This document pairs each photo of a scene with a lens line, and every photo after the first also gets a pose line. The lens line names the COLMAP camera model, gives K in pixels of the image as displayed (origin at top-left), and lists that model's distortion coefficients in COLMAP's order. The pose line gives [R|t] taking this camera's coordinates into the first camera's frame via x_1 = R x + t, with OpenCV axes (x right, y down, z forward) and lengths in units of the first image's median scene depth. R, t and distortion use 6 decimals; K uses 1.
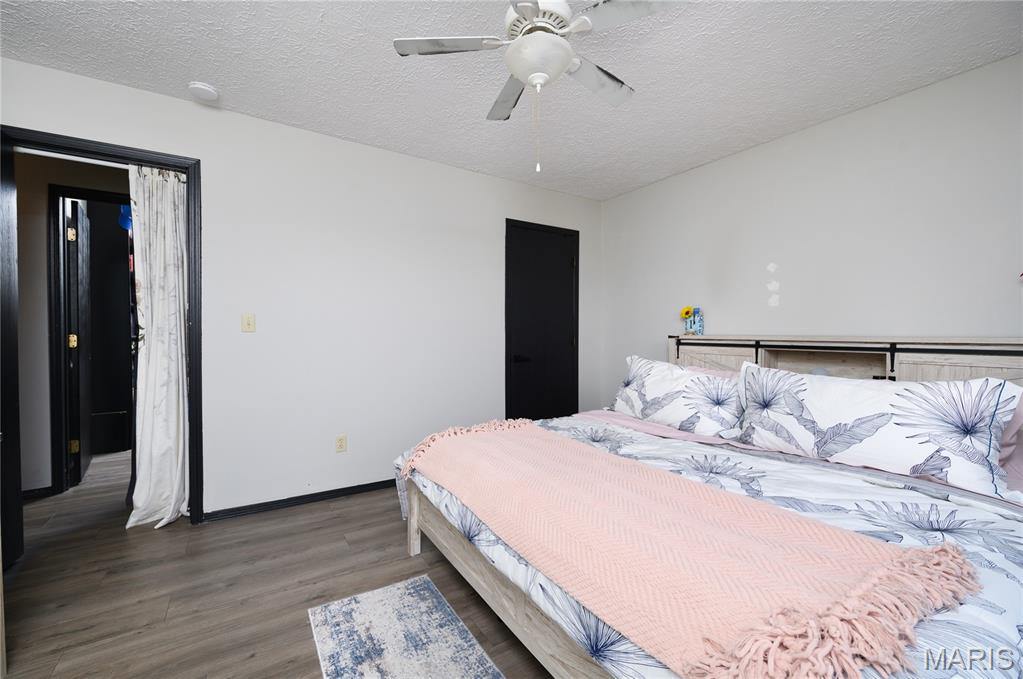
lens RADIAL K [[412.4, 0, 516.5], [0, 412.4, 342.4], [0, 0, 1]] dist [-0.007933, -0.000133]
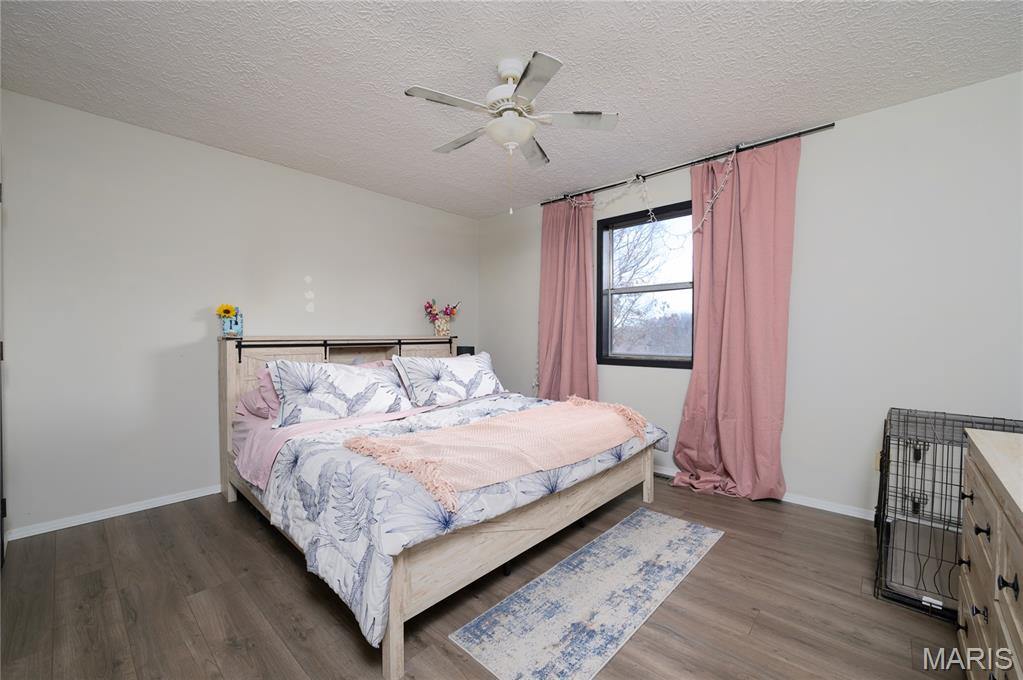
lens RADIAL K [[412.4, 0, 503.0], [0, 412.4, 339.3], [0, 0, 1]] dist [-0.007933, -0.000133]
pose [[-0.207963, -0.017705, 0.977976, -0.989132], [0.021748, 0.999505, 0.022719, -0.033080], [-0.977895, 0.025994, -0.207475, 1.017234]]
